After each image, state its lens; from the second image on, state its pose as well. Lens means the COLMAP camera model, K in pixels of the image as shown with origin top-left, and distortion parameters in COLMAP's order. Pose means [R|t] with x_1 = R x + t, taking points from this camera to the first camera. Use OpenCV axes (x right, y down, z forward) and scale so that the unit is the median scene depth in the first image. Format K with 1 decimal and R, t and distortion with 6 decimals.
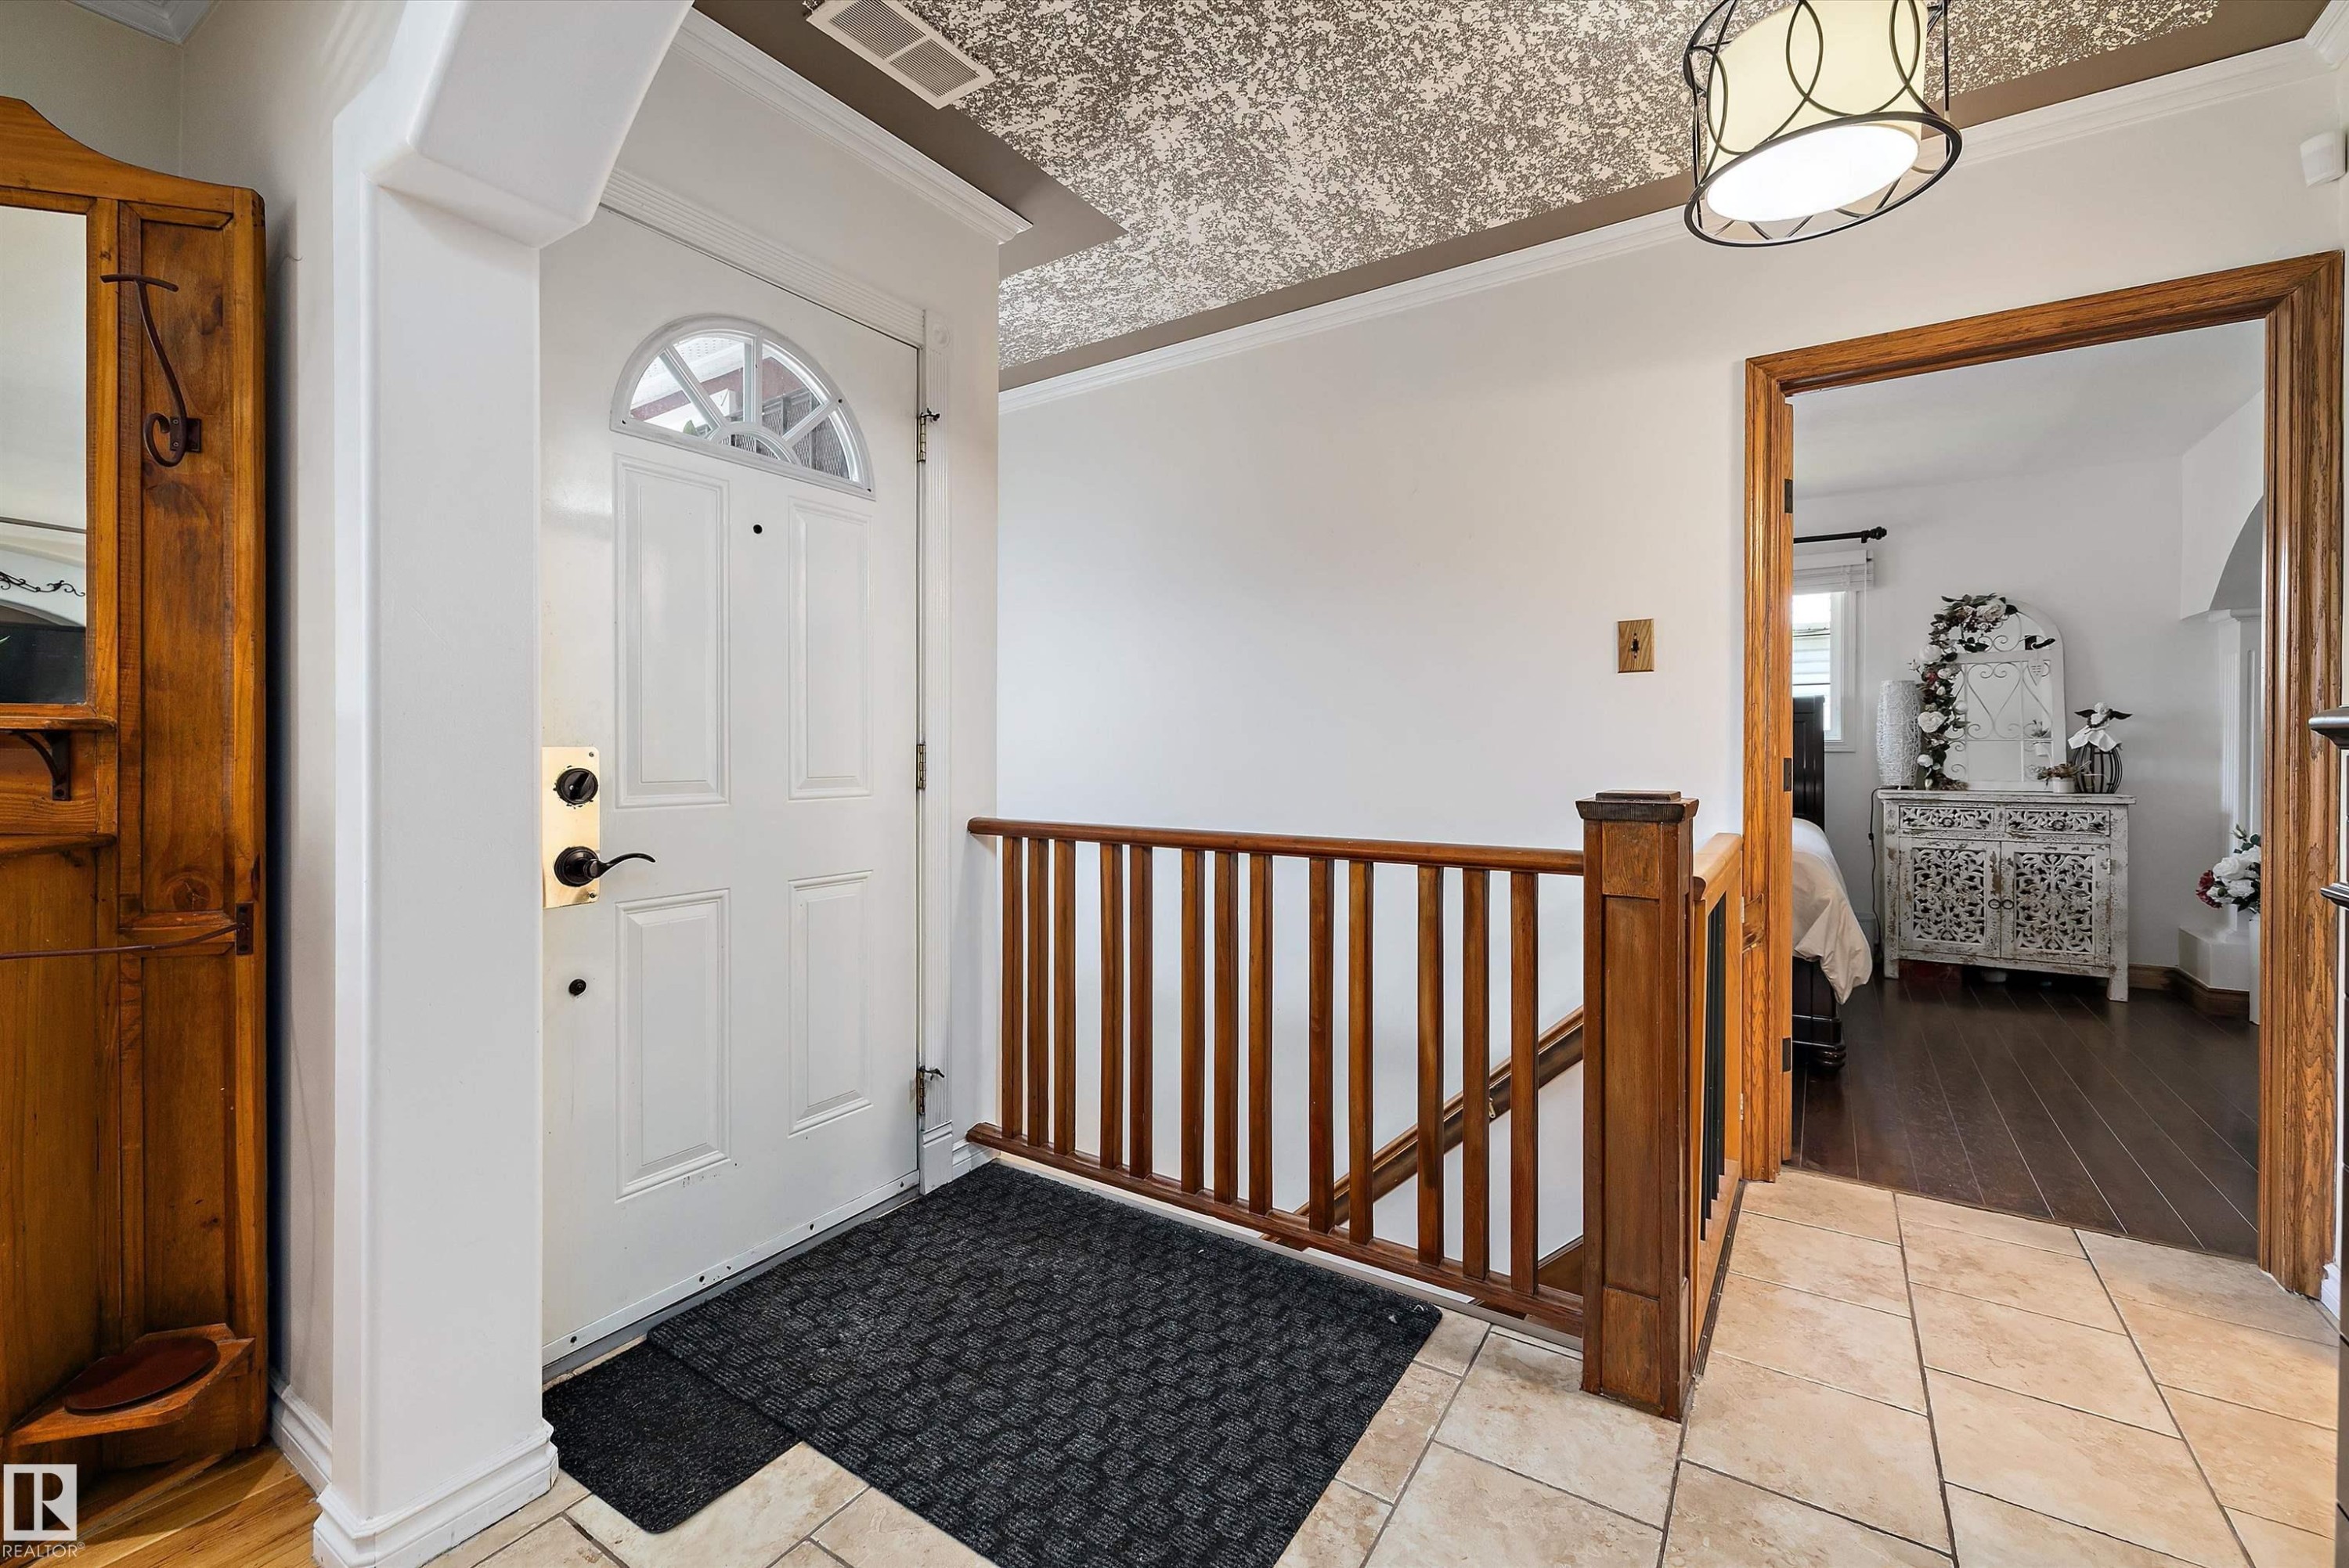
lens RADIAL K [[982.7, 0, 1165.2], [0, 982.7, 757.7], [0, 0, 1]] dist [0.002914, -0.000589]
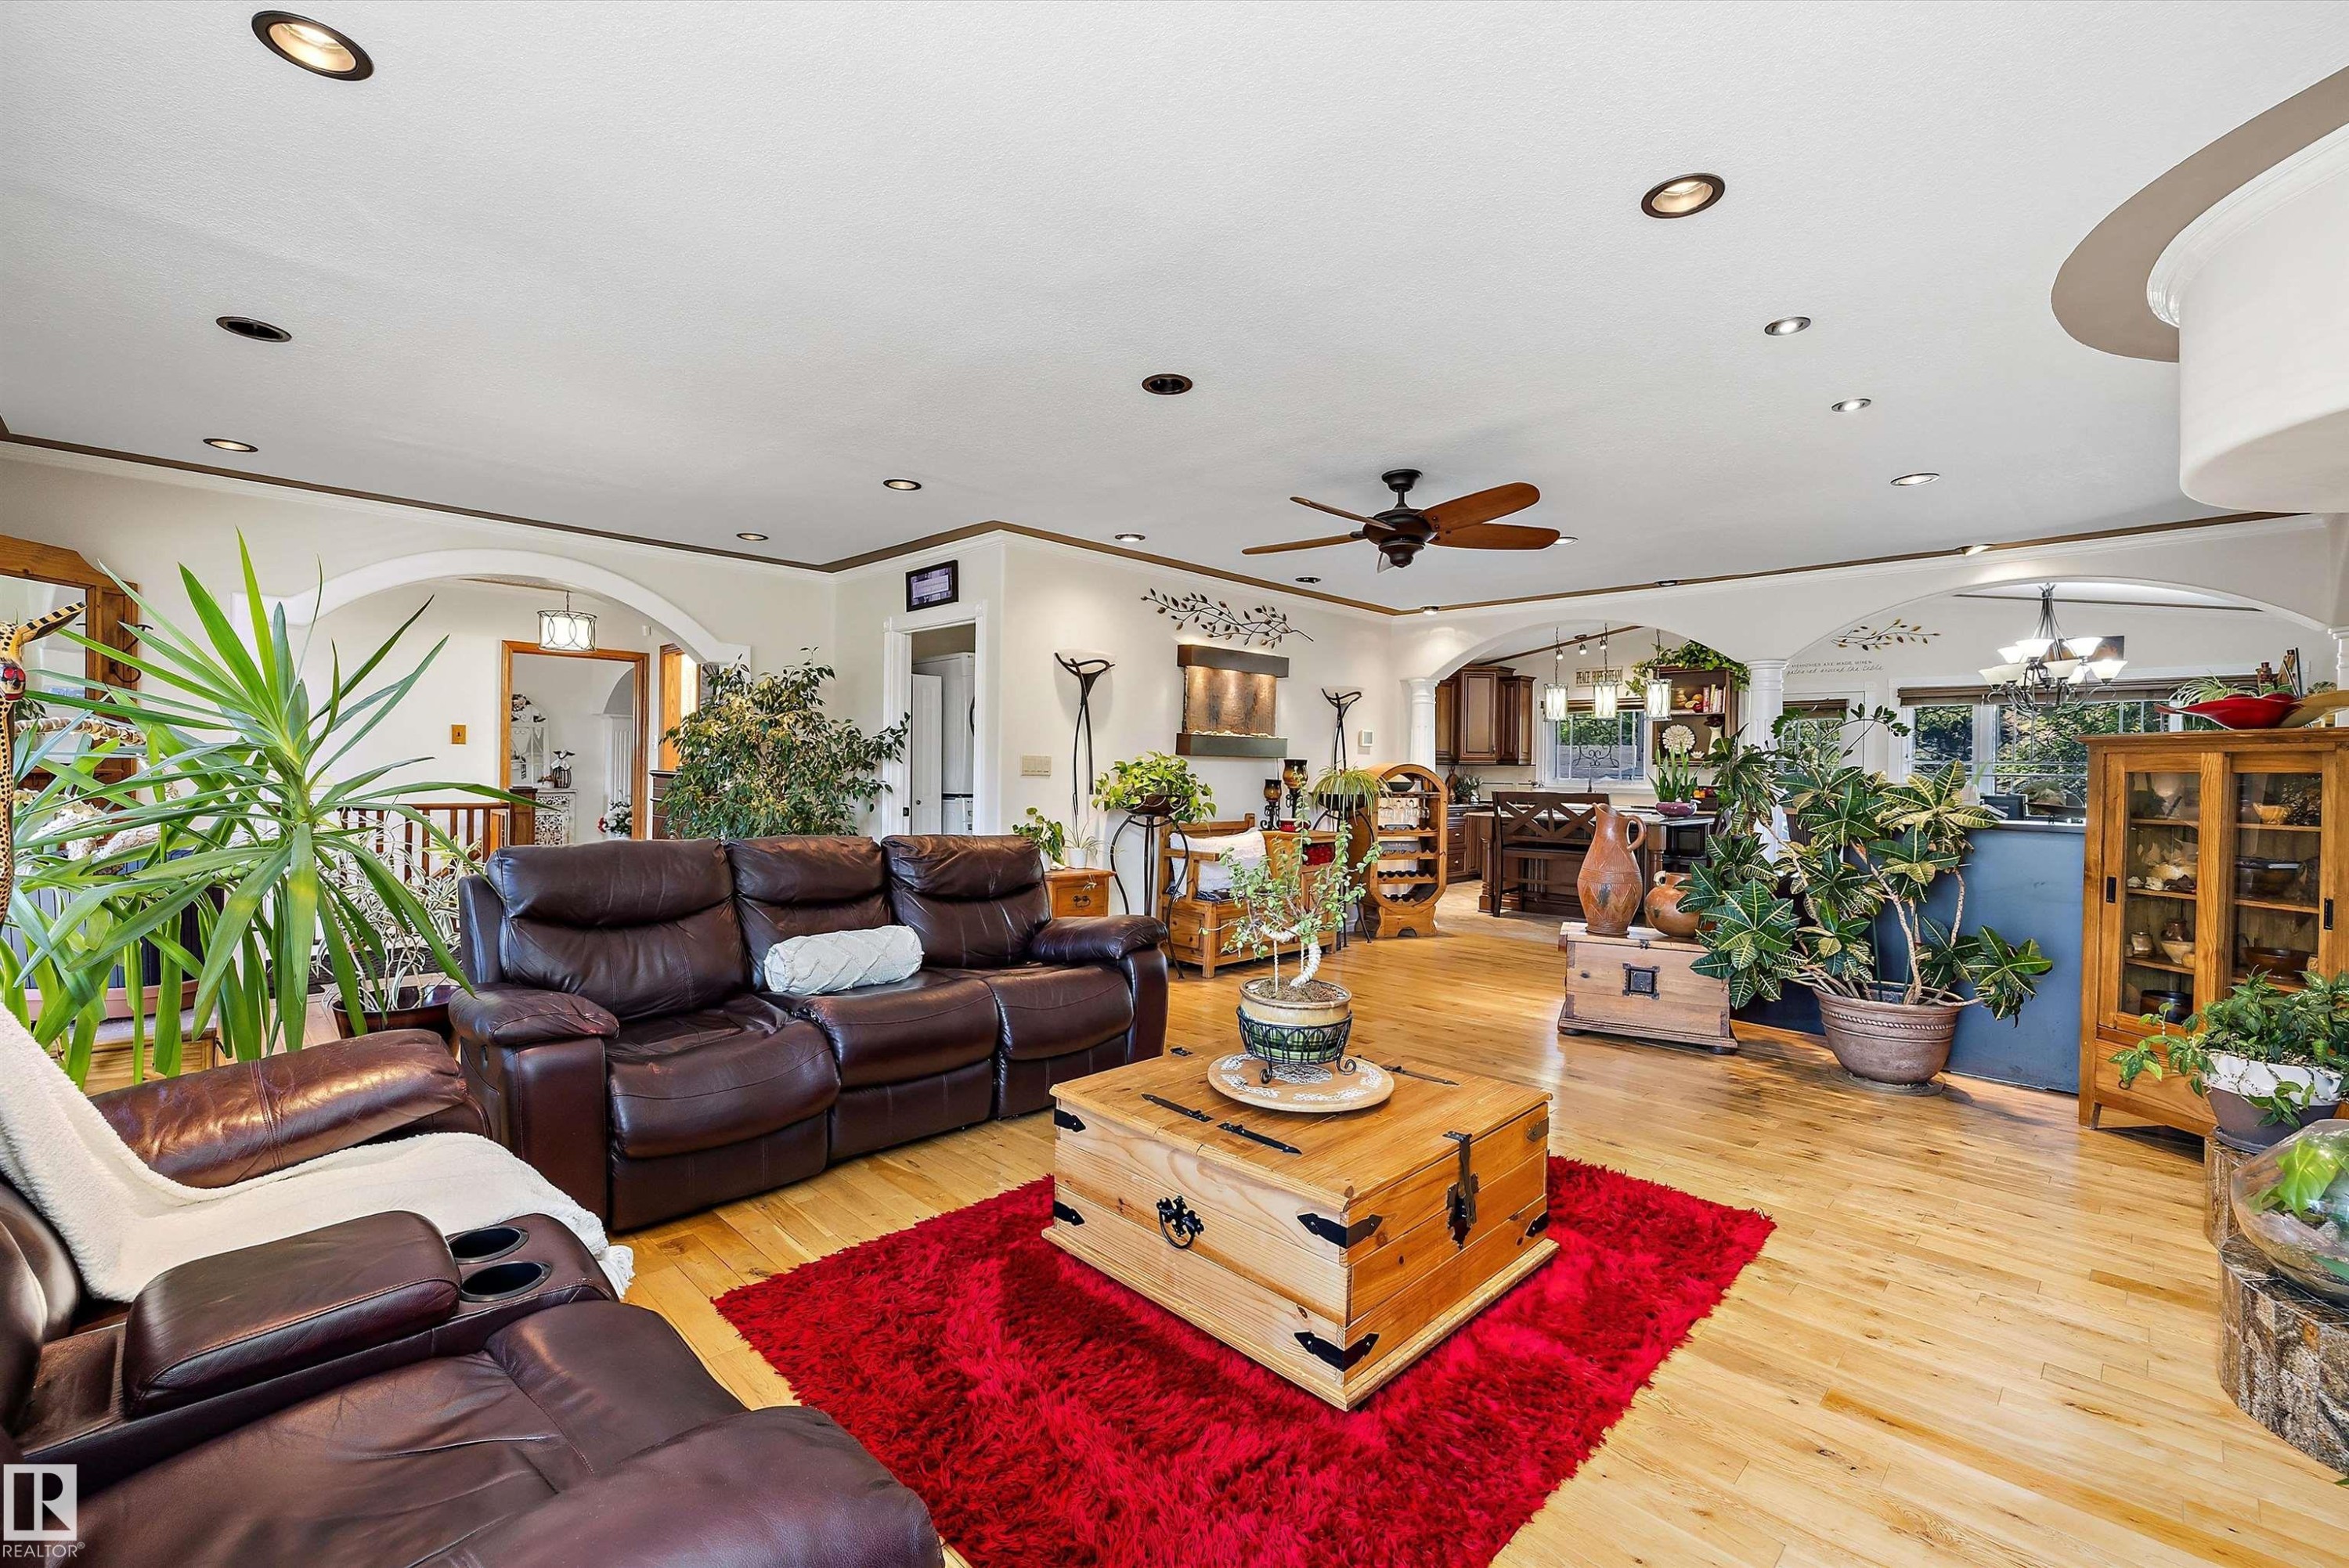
lens RADIAL K [[995.0, 0, 1174.6], [0, 995.0, 757.1], [0, 0, 1]] dist [-0.000560, 0.000258]
pose [[0.194677, 0.012645, 0.980786, -1.806564], [-0.006511, 0.999912, -0.011599, -0.032101], [-0.980846, -0.004128, 0.194742, -1.453009]]
